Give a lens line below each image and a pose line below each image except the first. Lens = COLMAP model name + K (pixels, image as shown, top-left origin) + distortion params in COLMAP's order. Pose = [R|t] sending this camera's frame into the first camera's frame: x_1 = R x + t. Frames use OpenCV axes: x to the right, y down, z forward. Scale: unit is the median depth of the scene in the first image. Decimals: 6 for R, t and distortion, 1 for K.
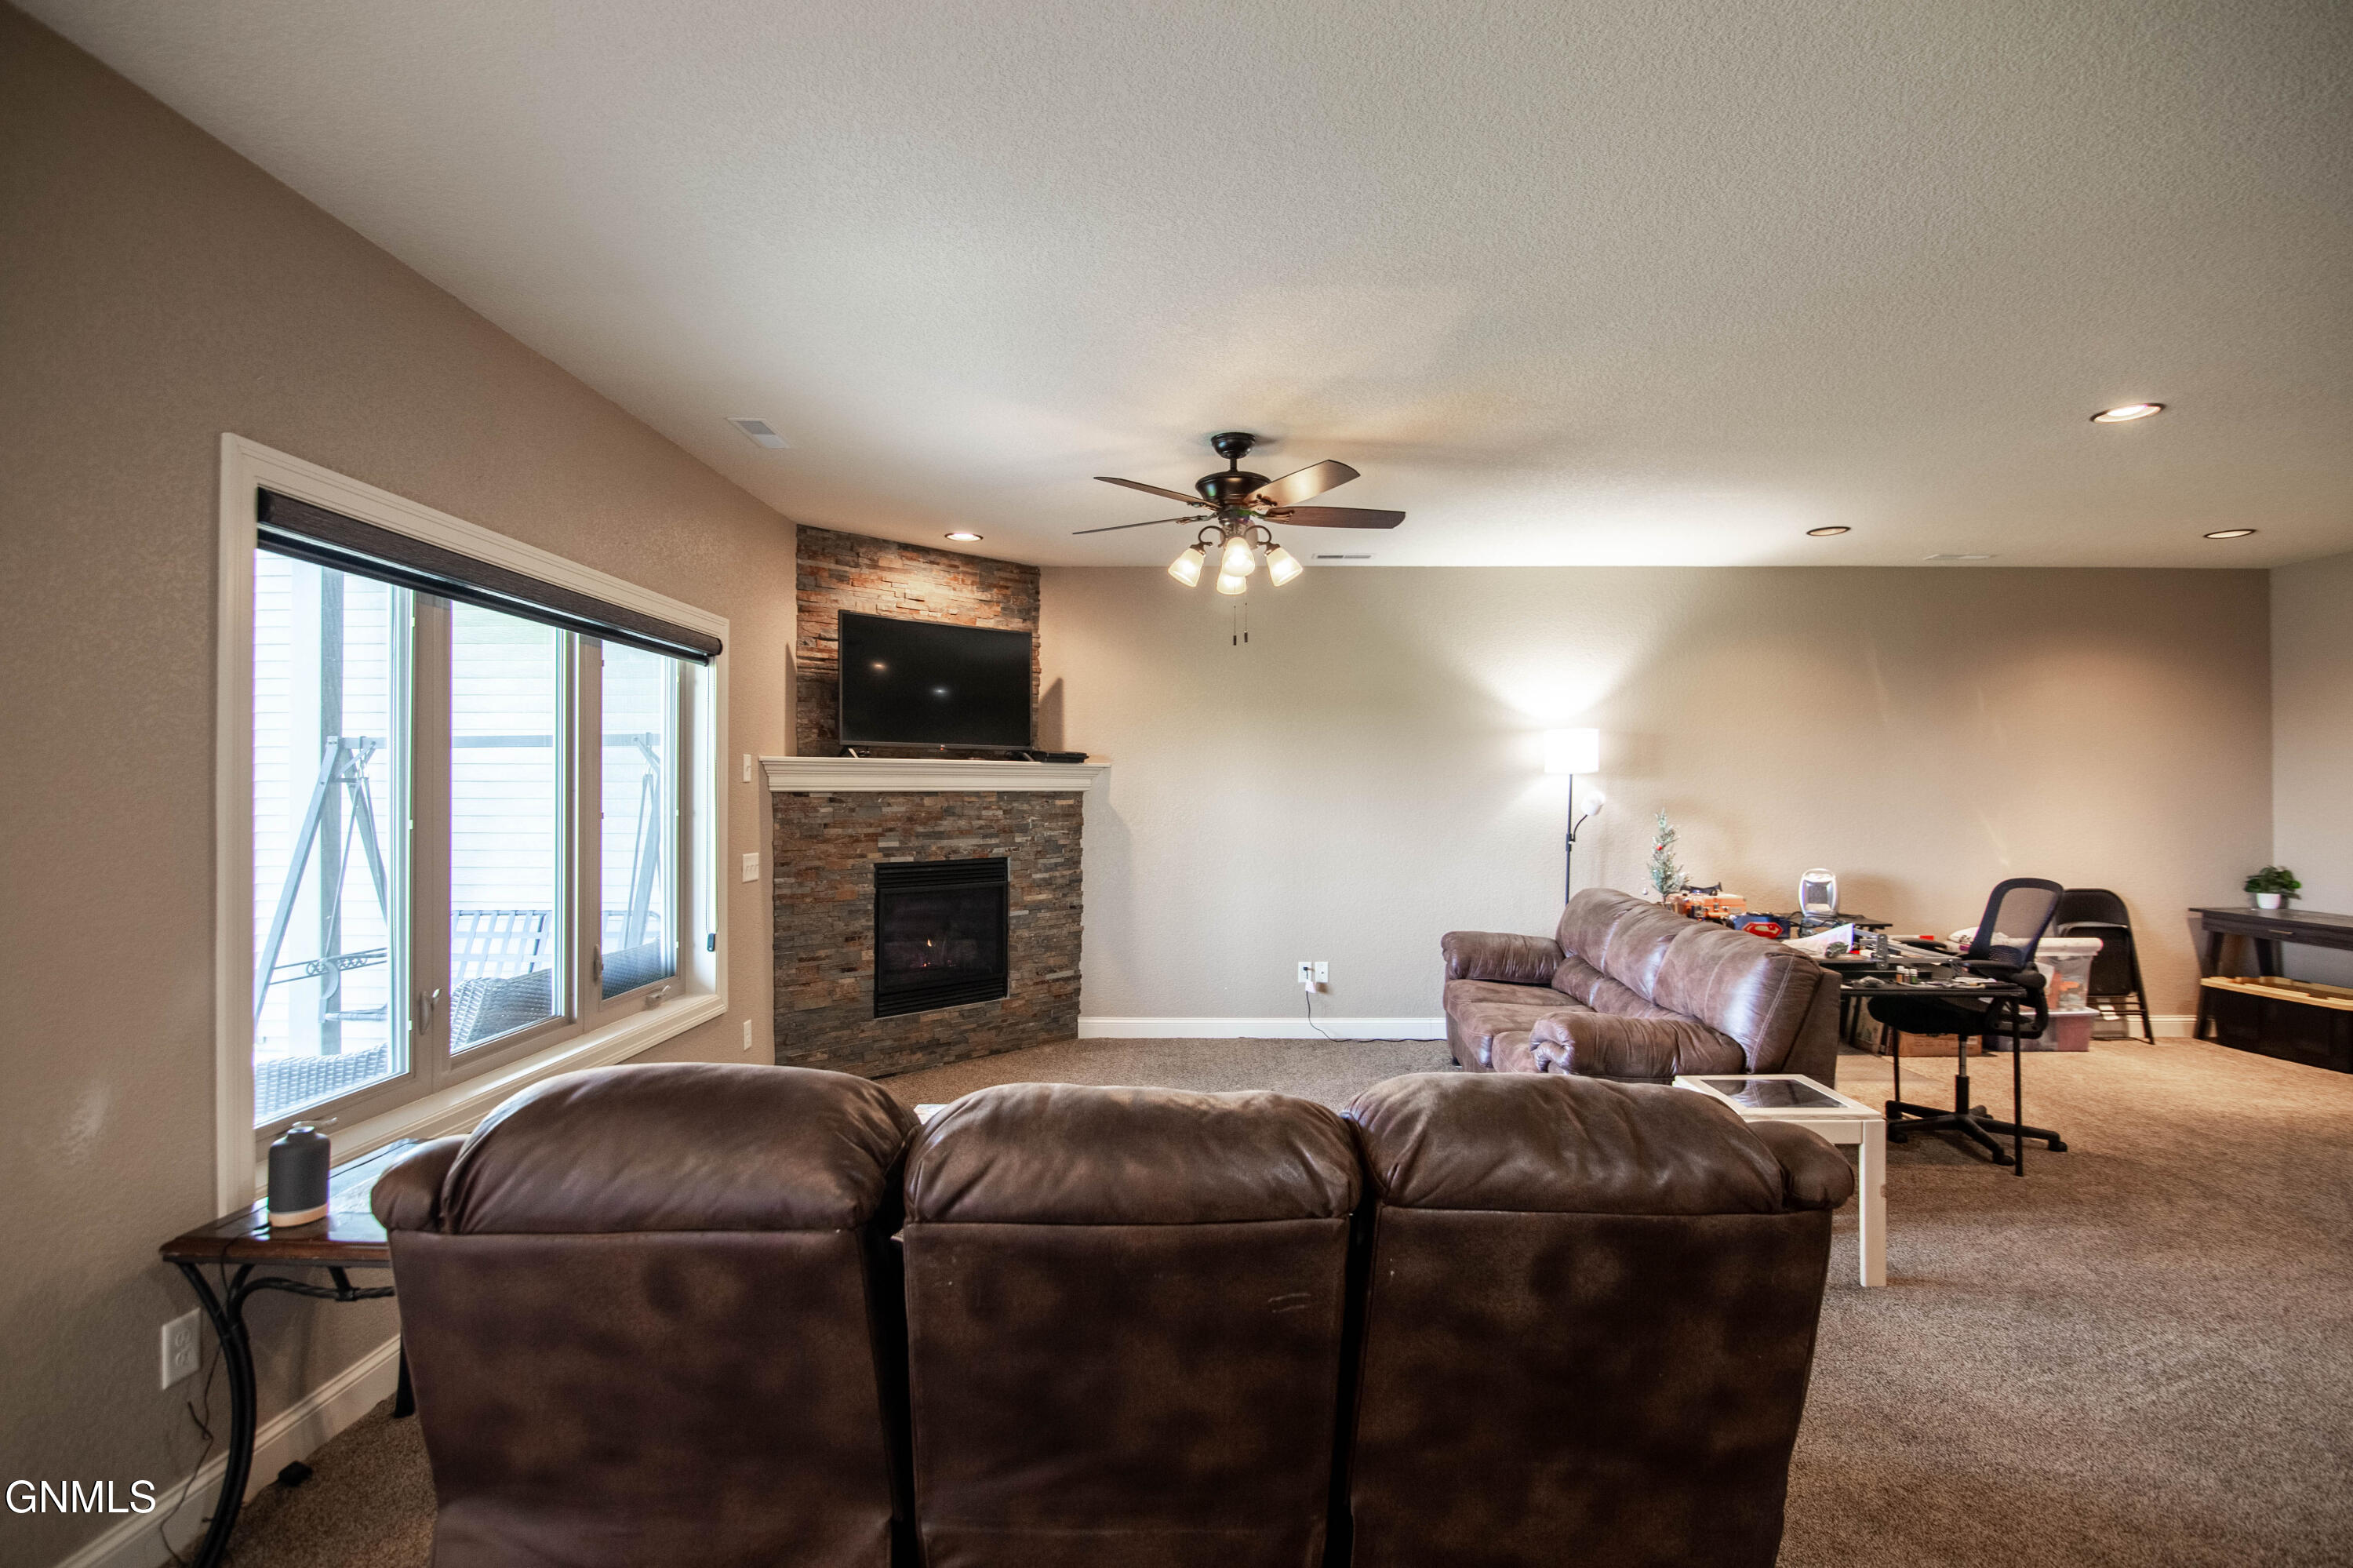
lens RADIAL K [[1075.5, 0, 1182.3], [0, 1075.5, 779.7], [0, 0, 1]] dist [-0.016842, 0.000869]
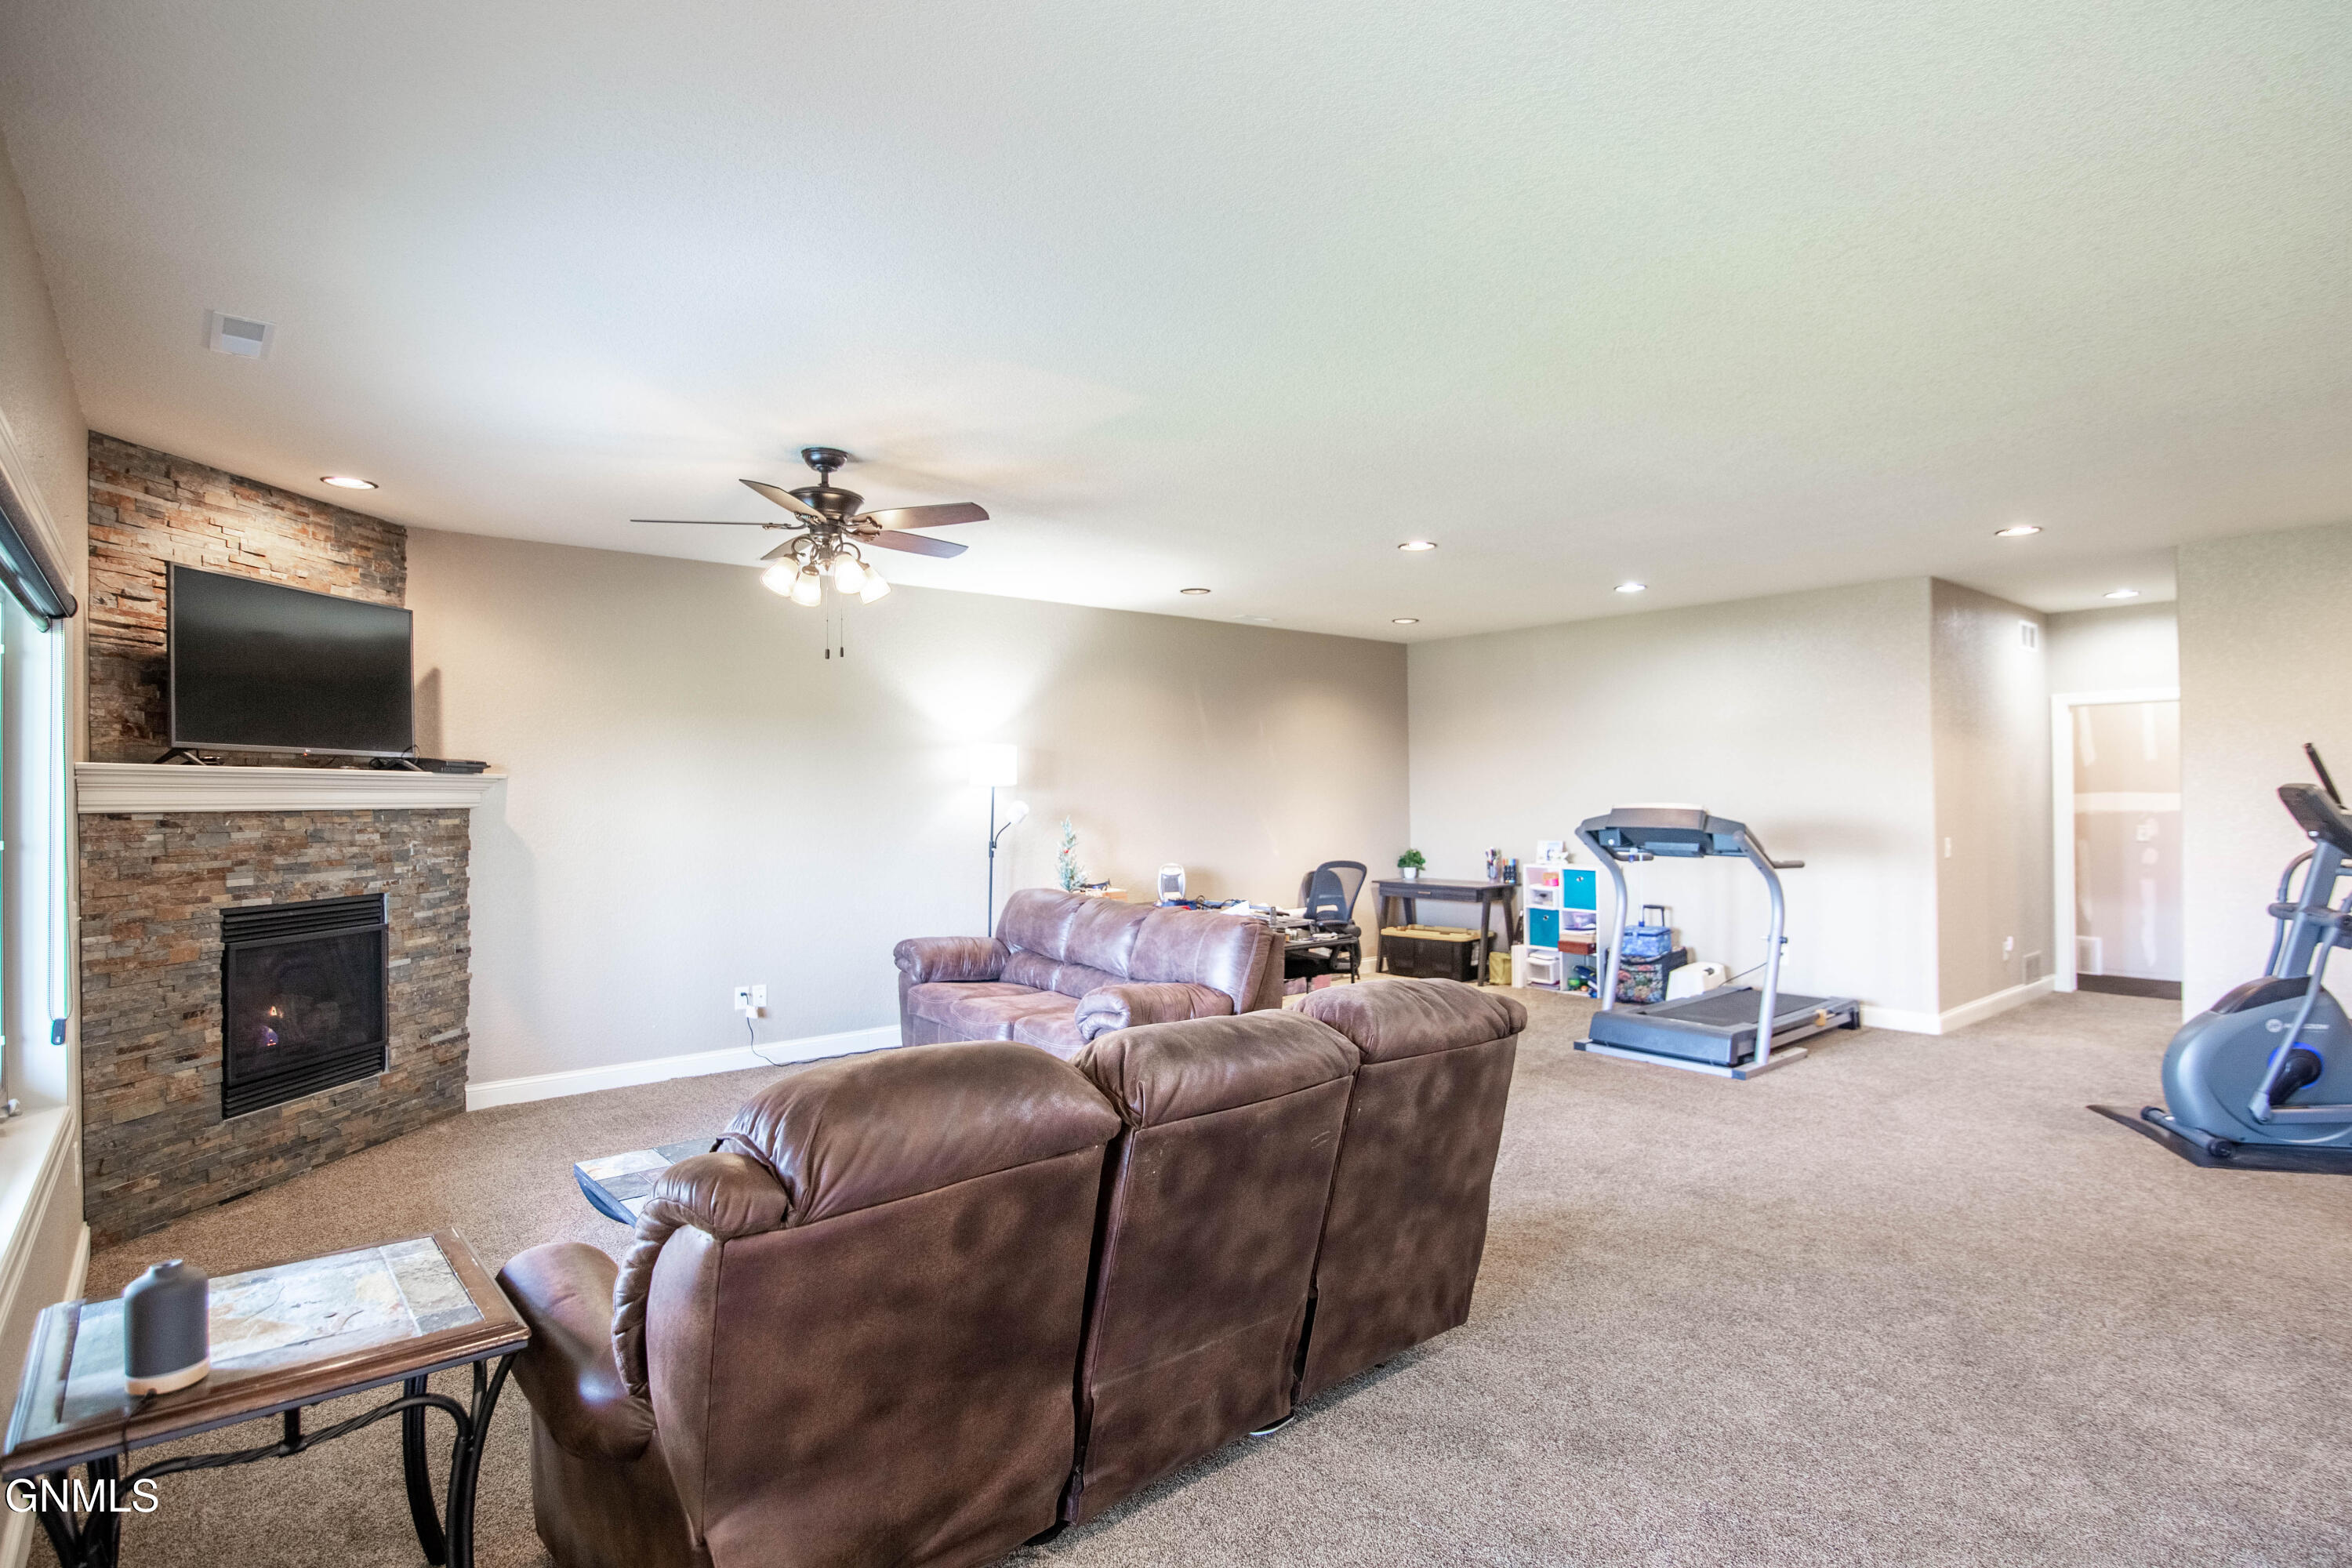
lens RADIAL K [[1196.7, 0, 1168.2], [0, 1196.7, 778.8], [0, 0, 1]] dist [-0.010858, -0.001551]
pose [[0.760249, 0.002812, 0.649626, -0.316566], [0.003985, 0.999952, -0.008992, -0.001429], [-0.649620, 0.009425, 0.760201, -0.039135]]
